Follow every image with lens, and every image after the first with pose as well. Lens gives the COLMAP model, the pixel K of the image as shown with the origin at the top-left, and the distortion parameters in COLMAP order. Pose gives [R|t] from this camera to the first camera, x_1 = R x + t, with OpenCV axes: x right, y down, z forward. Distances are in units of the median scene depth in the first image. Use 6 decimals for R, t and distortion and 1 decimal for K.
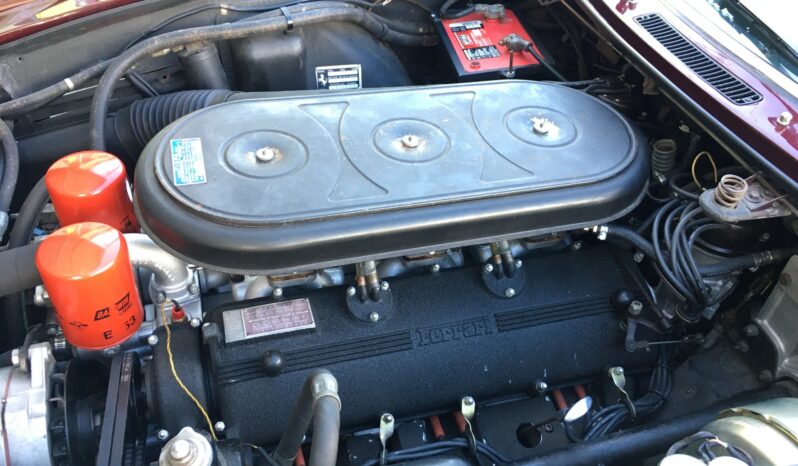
lens RADIAL K [[685.2, 0, 395.7], [0, 685.2, 233.9], [0, 0, 1]] dist [0.074821, -0.086391]
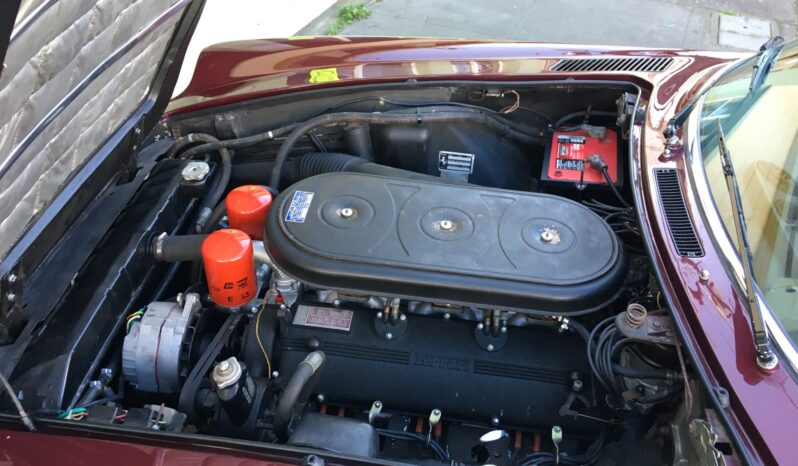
lens RADIAL K [[685.2, 0, 395.7], [0, 685.2, 233.9], [0, 0, 1]] dist [0.074821, -0.086391]
pose [[0.917757, 0.230792, -0.323197, 0.370251], [-0.246237, 0.969183, -0.007134, -0.075684], [0.311591, 0.086130, 0.946305, -0.368089]]
